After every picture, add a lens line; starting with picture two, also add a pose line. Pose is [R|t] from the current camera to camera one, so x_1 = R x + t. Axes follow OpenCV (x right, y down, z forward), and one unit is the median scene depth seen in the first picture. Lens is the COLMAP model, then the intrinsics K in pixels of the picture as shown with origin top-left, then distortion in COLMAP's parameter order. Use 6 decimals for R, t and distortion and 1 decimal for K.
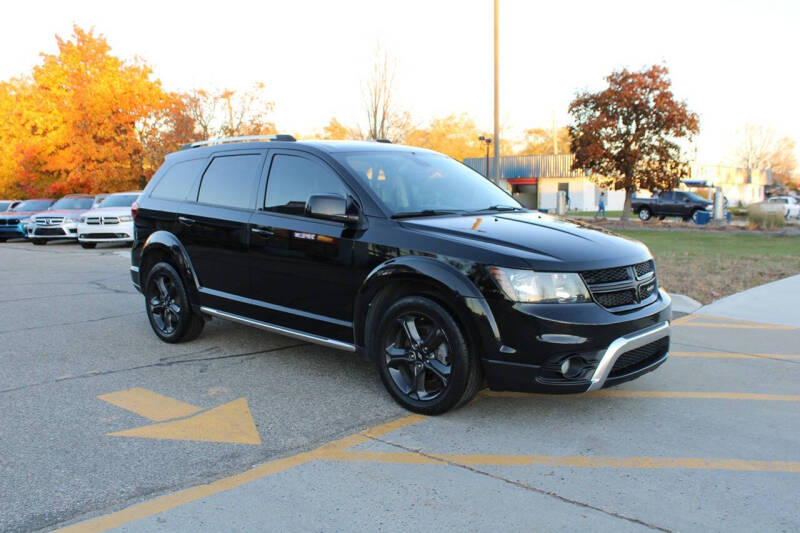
lens RADIAL K [[725.2, 0, 400.0], [0, 725.2, 266.5], [0, 0, 1]] dist [-0.134772, 0.146530]
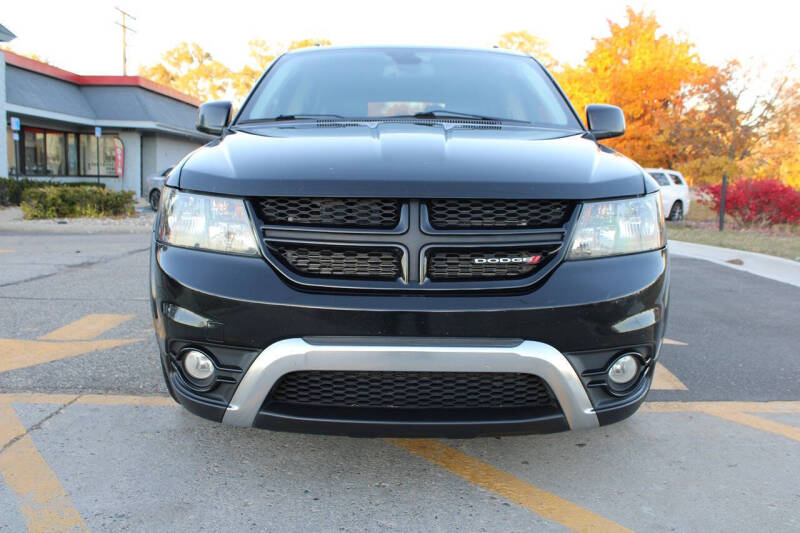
lens RADIAL K [[725.2, 0, 400.0], [0, 725.2, 266.5], [0, 0, 1]] dist [-0.134772, 0.146530]
pose [[0.683299, 0.110838, -0.721677, 0.134741], [-0.102800, 0.993169, 0.055201, 0.002984], [0.722866, 0.036469, 0.690026, 0.134820]]
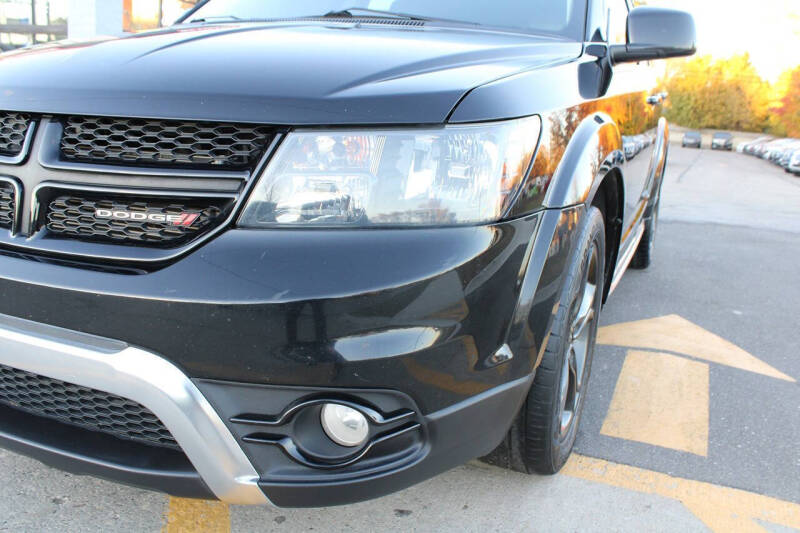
lens RADIAL K [[725.2, 0, 400.0], [0, 725.2, 266.5], [0, 0, 1]] dist [-0.134772, 0.146530]
pose [[0.343837, 0.230797, -0.910225, 0.137656], [-0.166365, 0.968963, 0.182846, -0.004286], [0.924175, 0.088561, 0.371562, 0.207755]]
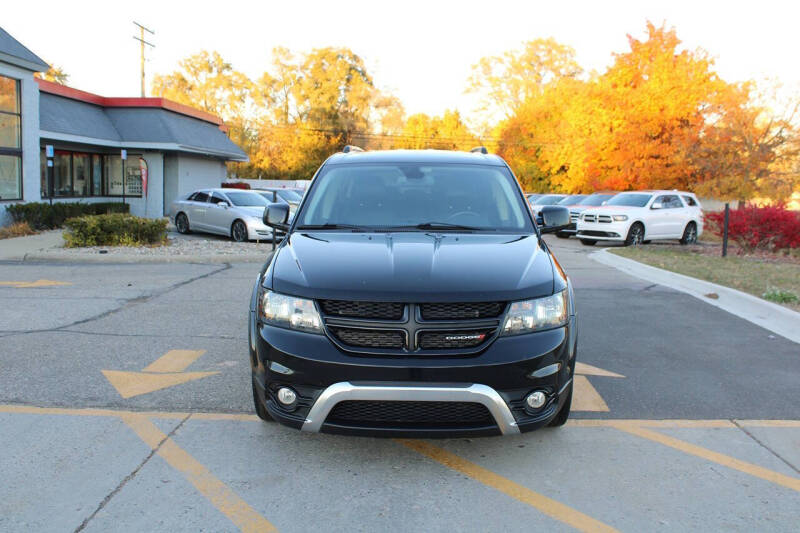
lens RADIAL K [[763.9, 0, 400.0], [0, 763.9, 266.5], [0, 0, 1]] dist [-0.144035, 0.148472]
pose [[0.663027, 0.100433, -0.741827, 0.193401], [-0.101045, 0.993897, 0.044248, -0.016277], [0.741744, 0.045620, 0.669129, 0.082110]]
